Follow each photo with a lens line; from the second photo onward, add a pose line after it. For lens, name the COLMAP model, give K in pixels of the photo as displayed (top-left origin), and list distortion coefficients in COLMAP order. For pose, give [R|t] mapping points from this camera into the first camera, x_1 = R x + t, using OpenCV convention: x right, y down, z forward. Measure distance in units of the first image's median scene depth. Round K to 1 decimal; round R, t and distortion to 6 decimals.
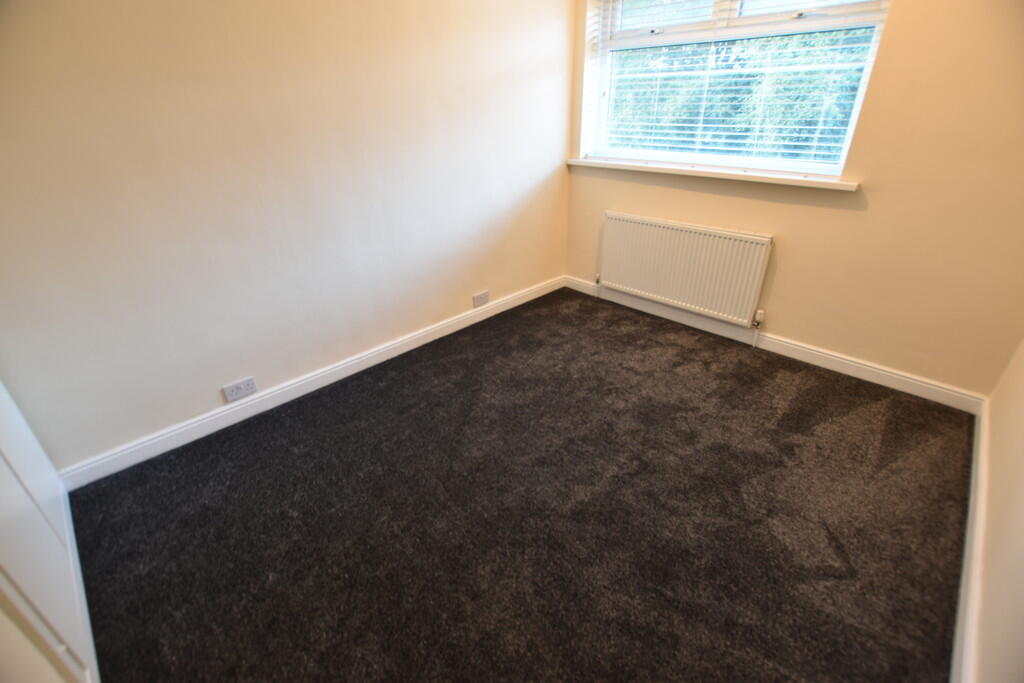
lens RADIAL K [[450.1, 0, 513.5], [0, 450.1, 339.1], [0, 0, 1]] dist [-0.031808, 0.003780]
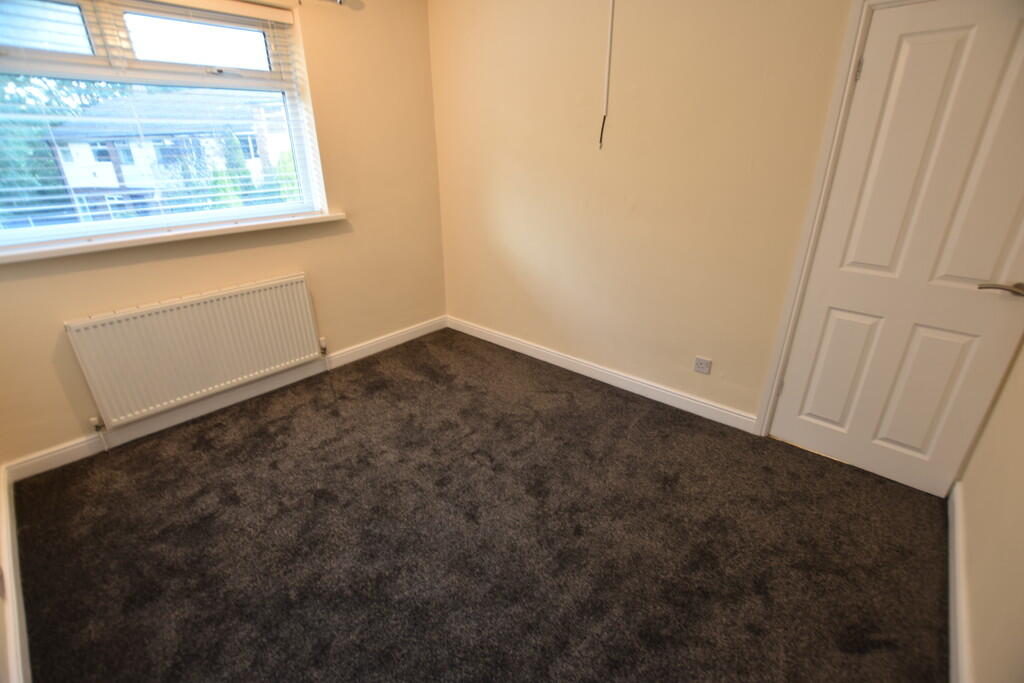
lens RADIAL K [[450.1, 0, 515.4], [0, 450.1, 339.4], [0, 0, 1]] dist [-0.031808, 0.003780]
pose [[-0.044672, -0.376670, 0.925270, -0.496992], [0.464965, 0.811921, 0.352975, -0.237704], [-0.884201, 0.445986, 0.138868, 0.457900]]
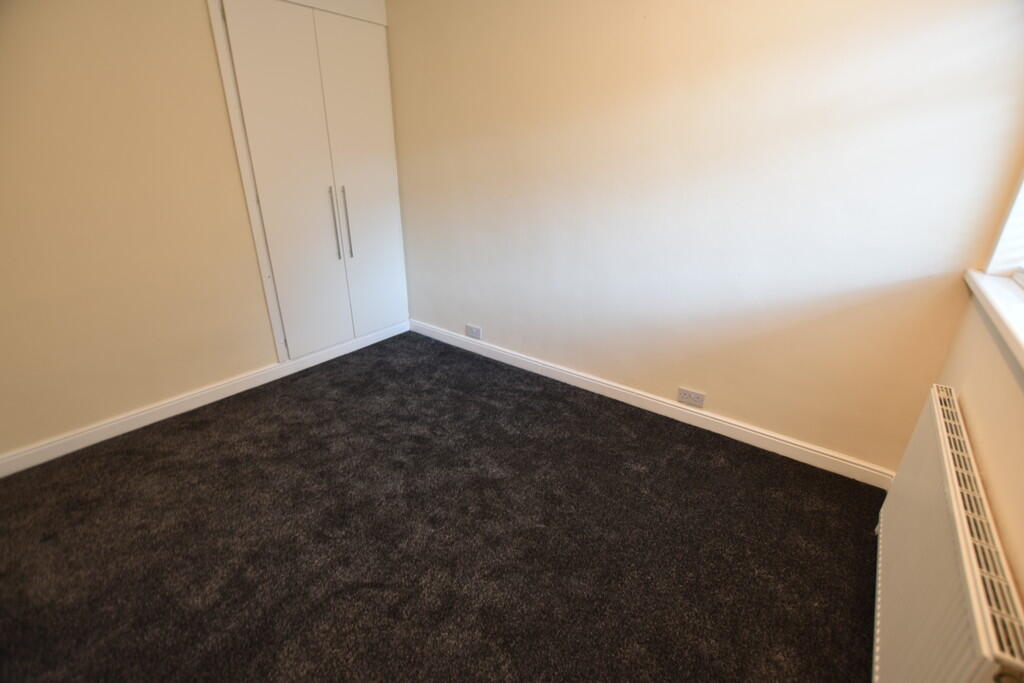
lens RADIAL K [[450.1, 0, 513.0], [0, 450.1, 341.2], [0, 0, 1]] dist [-0.031808, 0.003780]
pose [[0.140287, 0.401695, -0.904964, 0.684355], [-0.465558, 0.833421, 0.297768, -0.323079], [0.873828, 0.379541, 0.303930, 0.574582]]
